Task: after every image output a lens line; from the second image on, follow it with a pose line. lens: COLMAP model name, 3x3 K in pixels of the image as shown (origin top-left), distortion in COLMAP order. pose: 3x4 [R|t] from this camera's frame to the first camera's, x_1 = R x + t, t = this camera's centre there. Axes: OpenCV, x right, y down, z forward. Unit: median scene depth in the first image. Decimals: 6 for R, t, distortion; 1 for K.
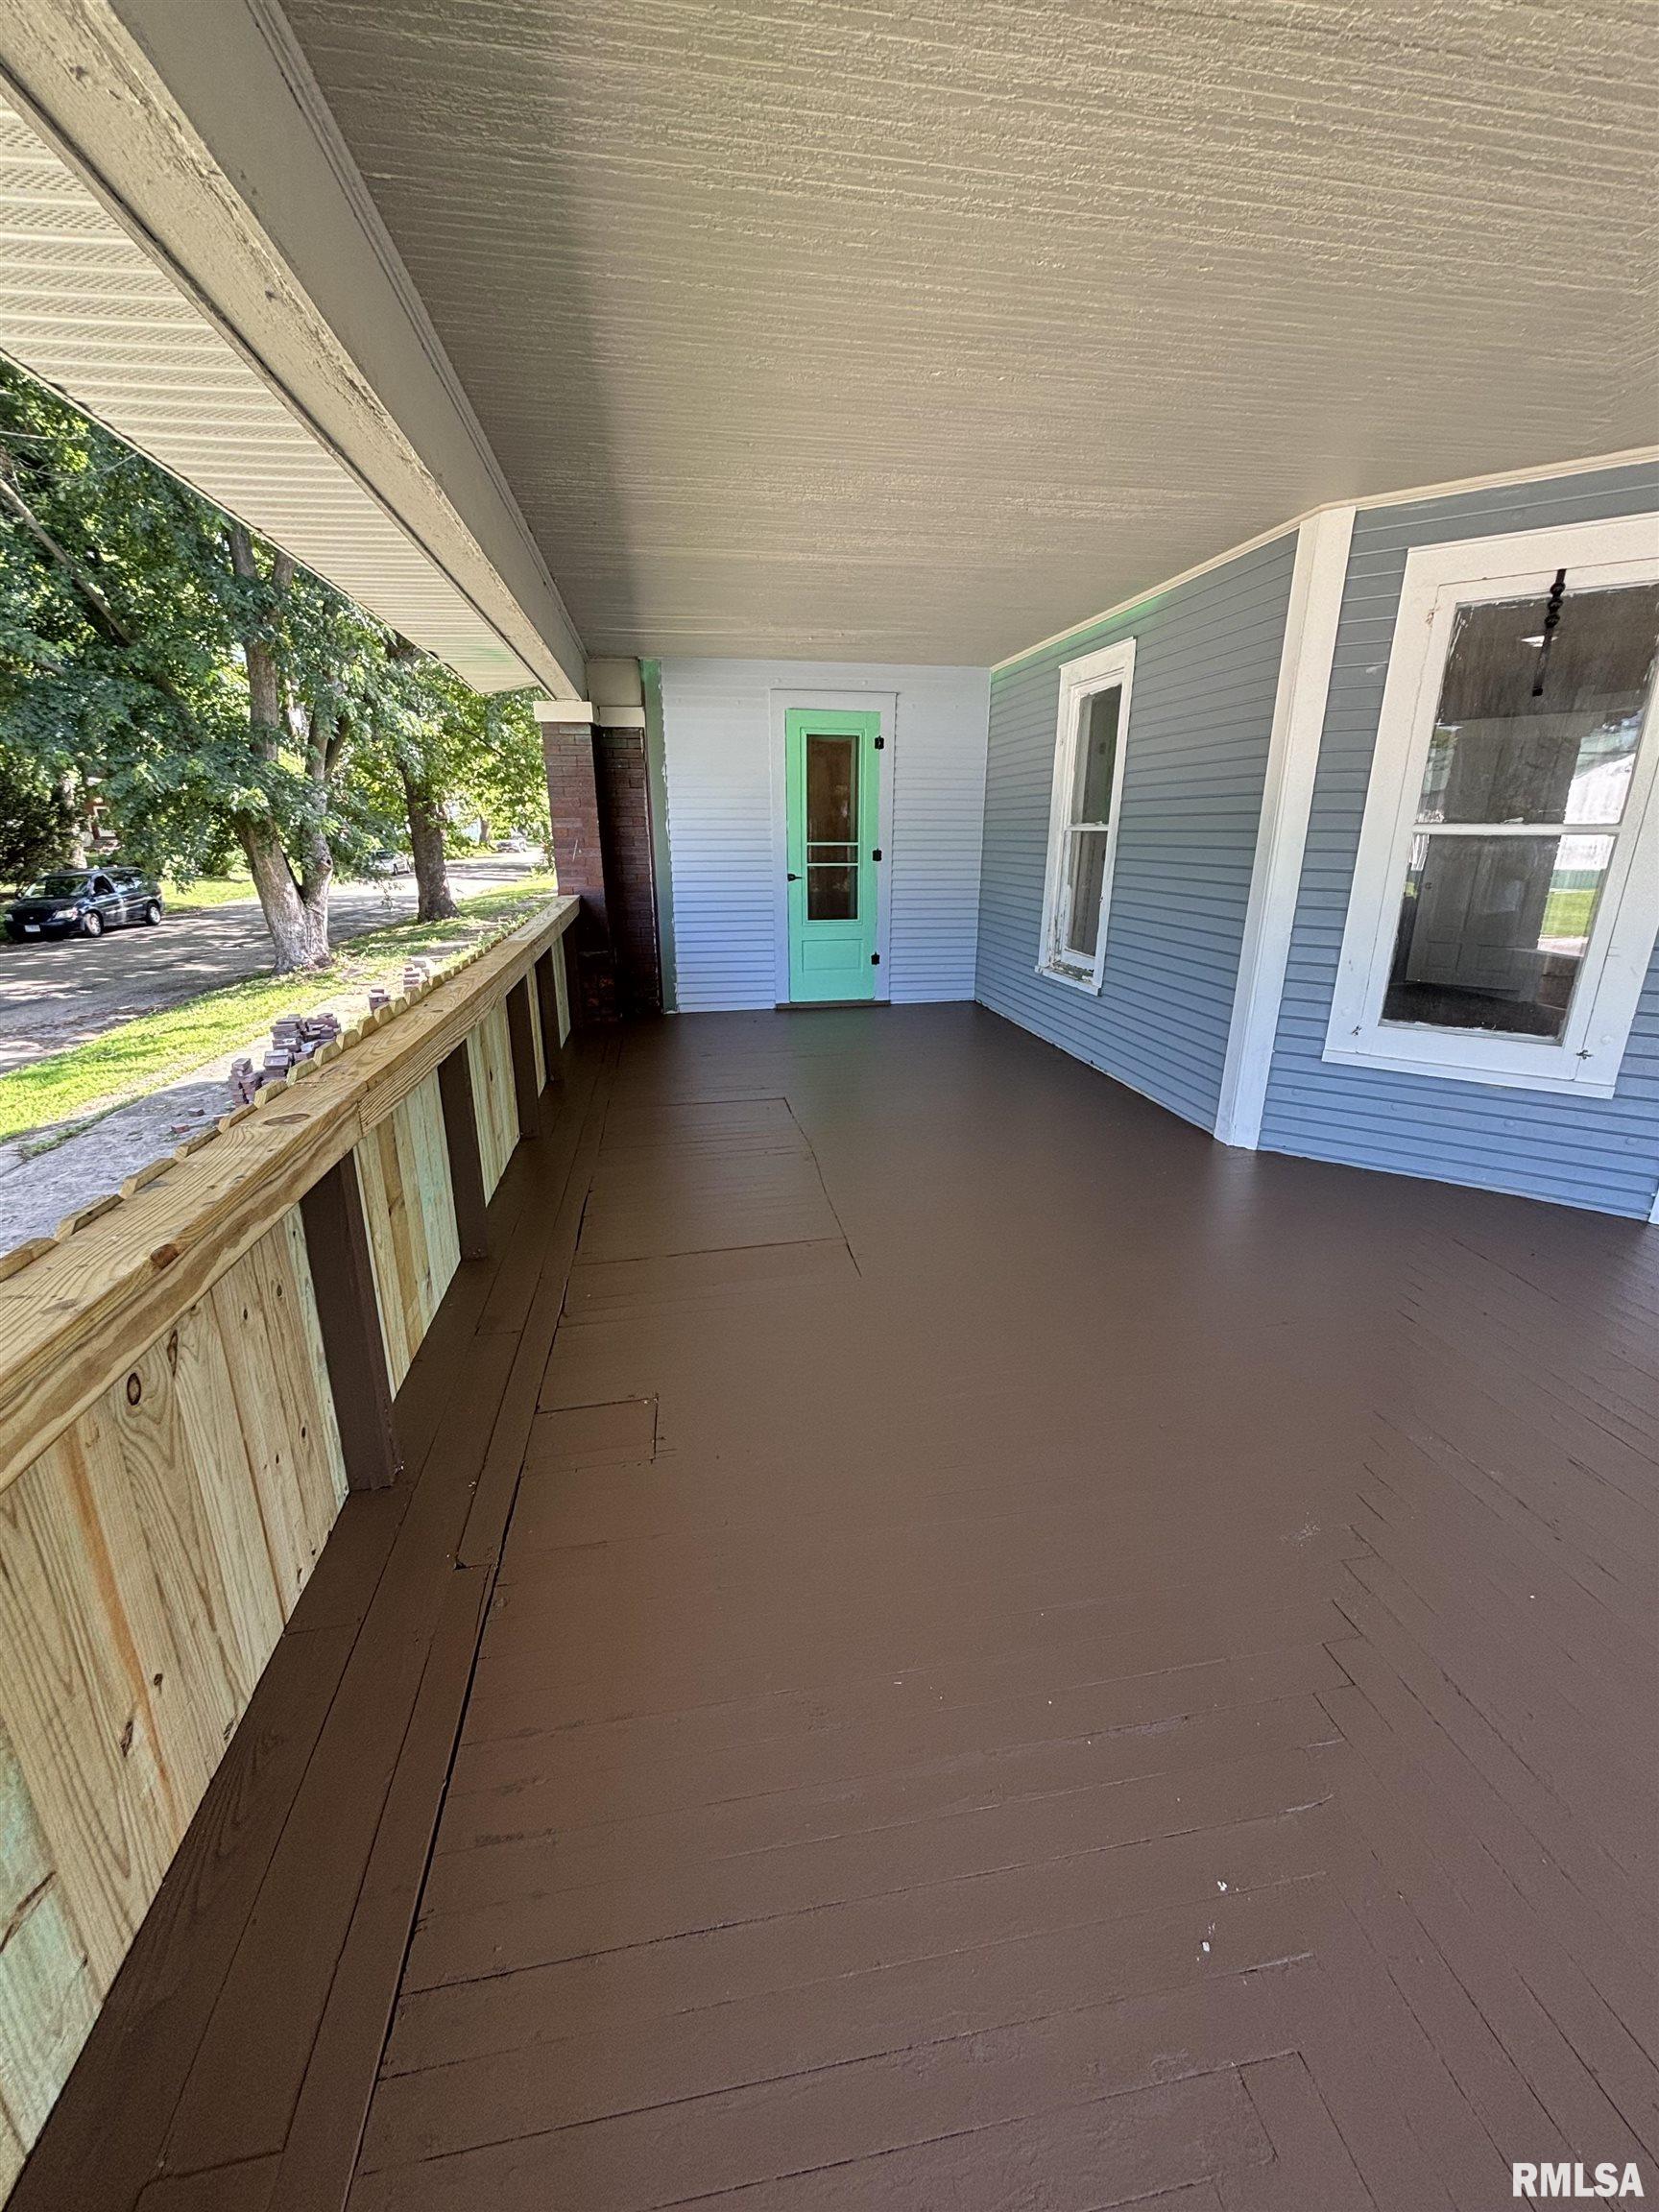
lens RADIAL K [[906.8, 0, 842.8], [0, 906.8, 1116.7], [0, 0, 1]] dist [-0.001753, 0.003665]
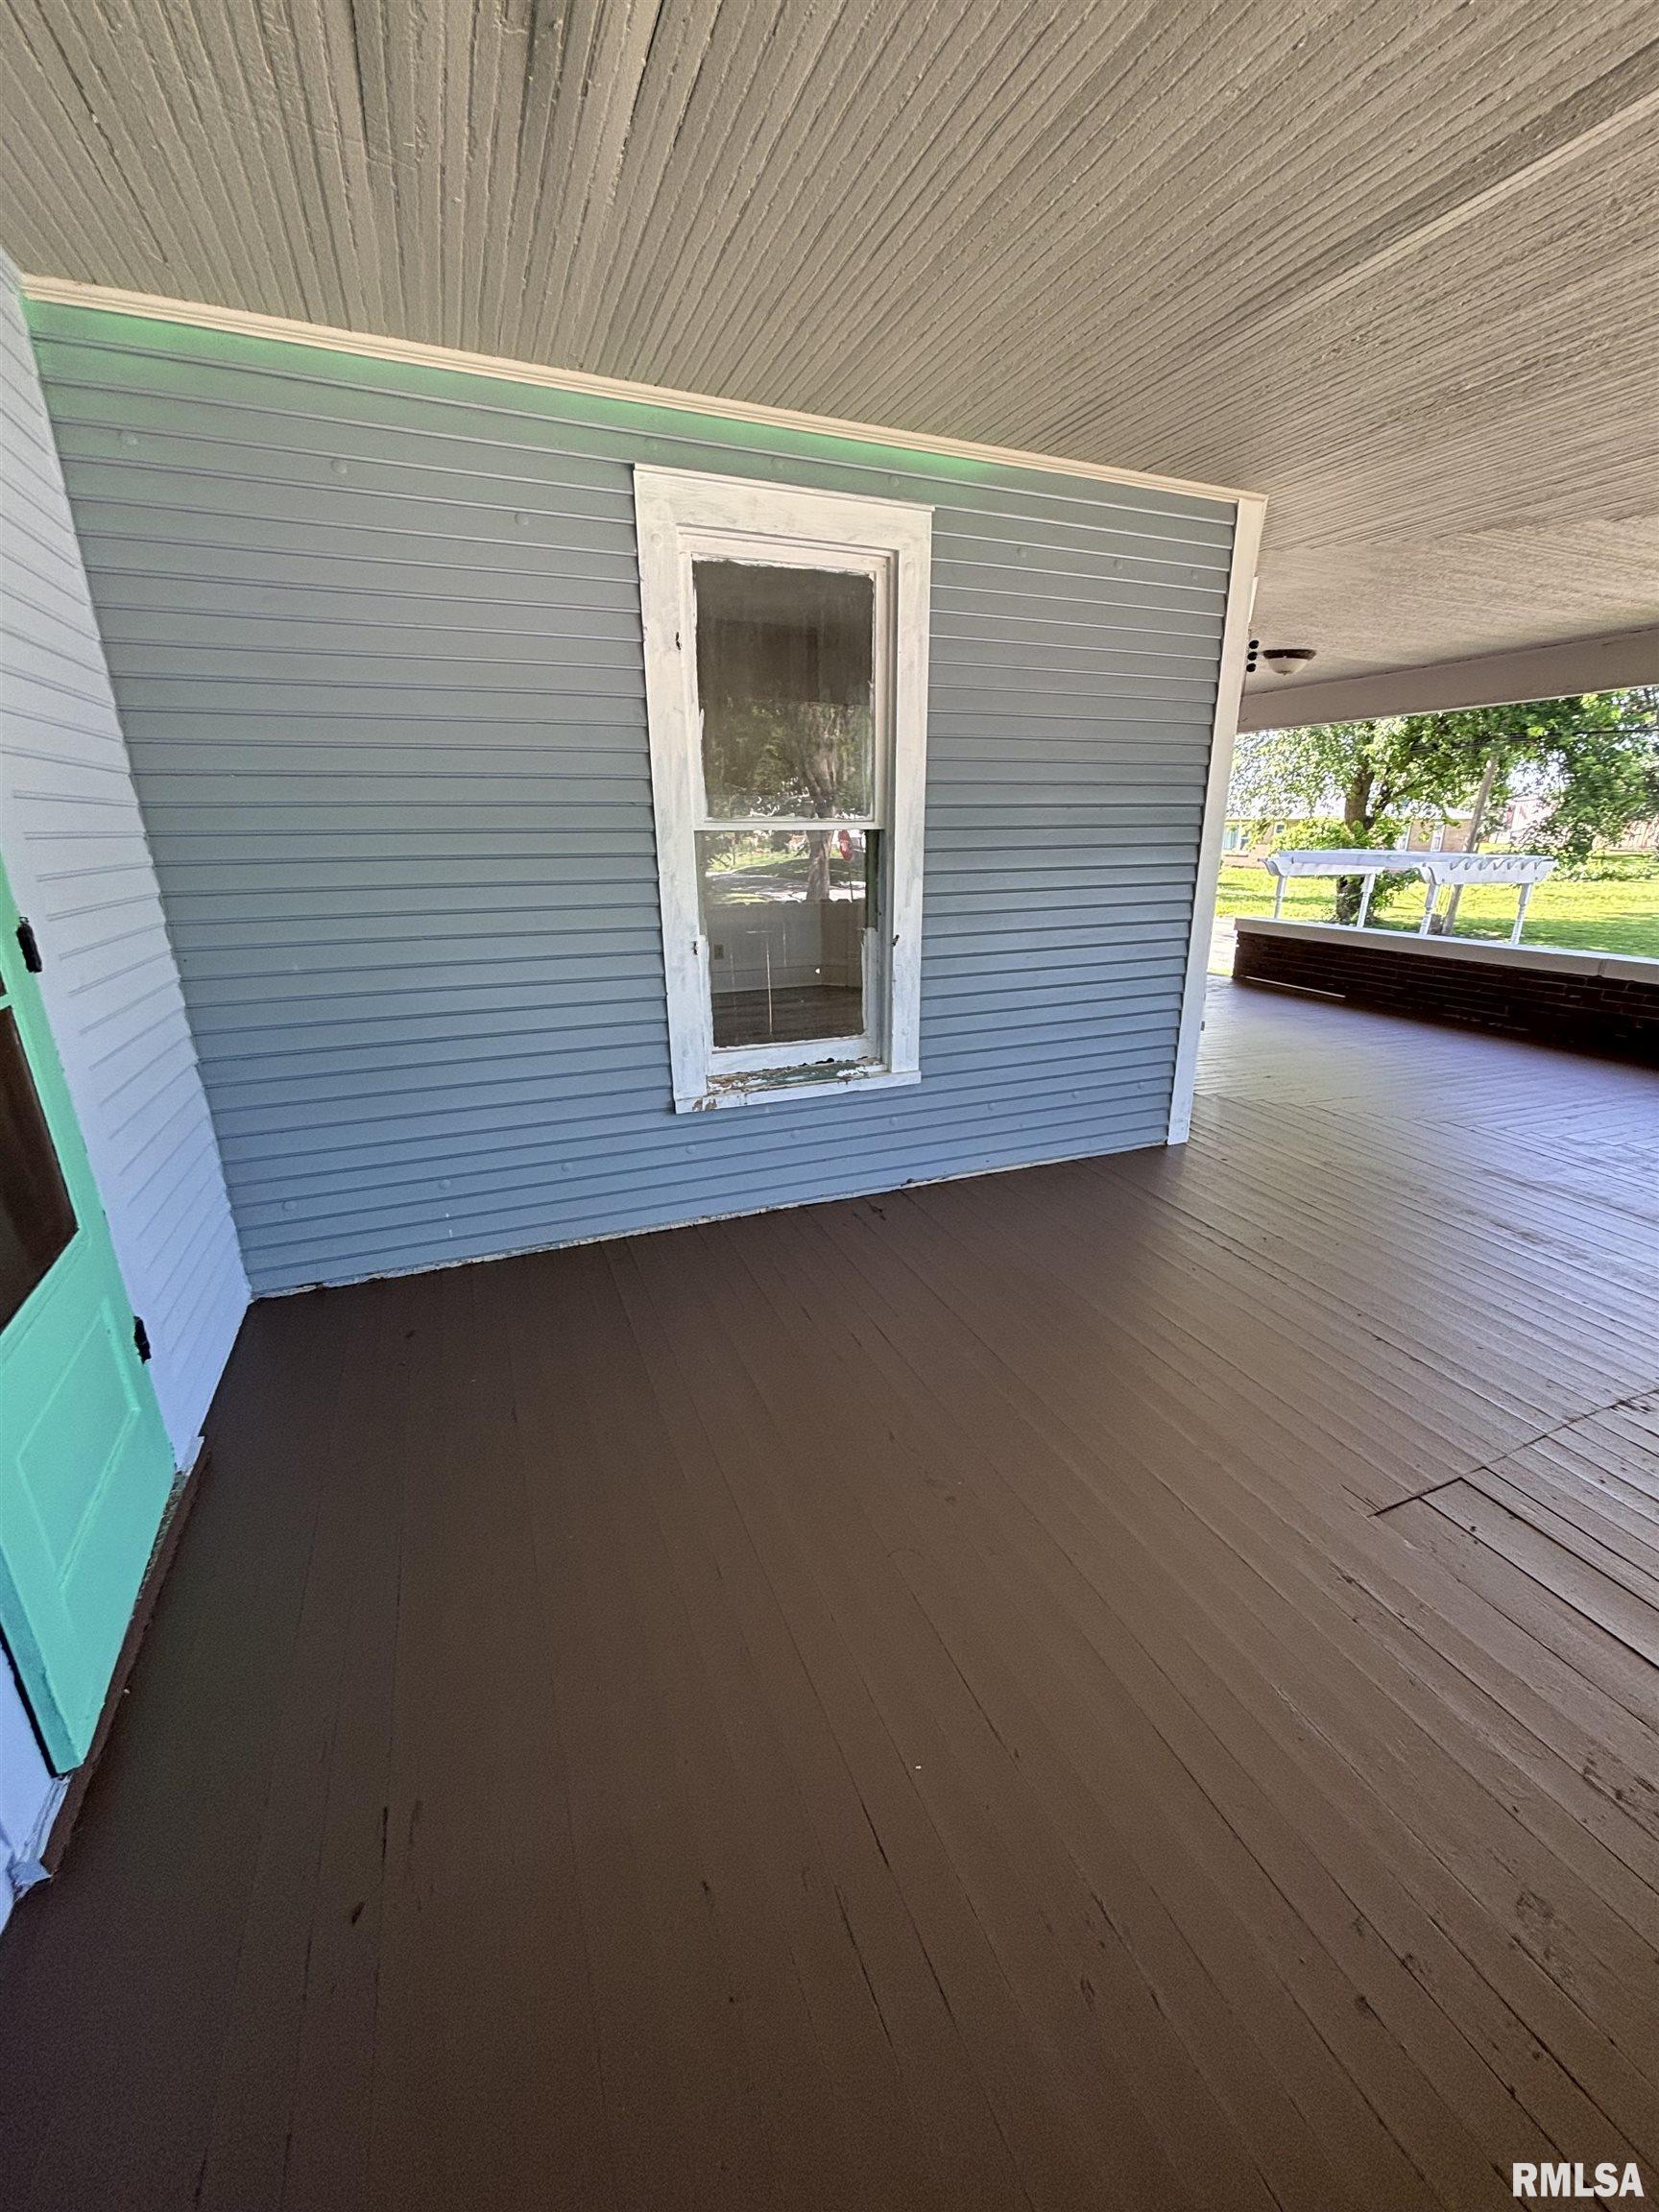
lens RADIAL K [[892.9, 0, 831.7], [0, 892.9, 1113.6], [0, 0, 1]] dist [-0.005517, 0.000200]
pose [[-0.207399, -0.310220, 0.927766, -0.311975], [0.296510, 0.883839, 0.361816, -0.371528], [-0.932238, 0.350132, -0.091324, 1.152042]]
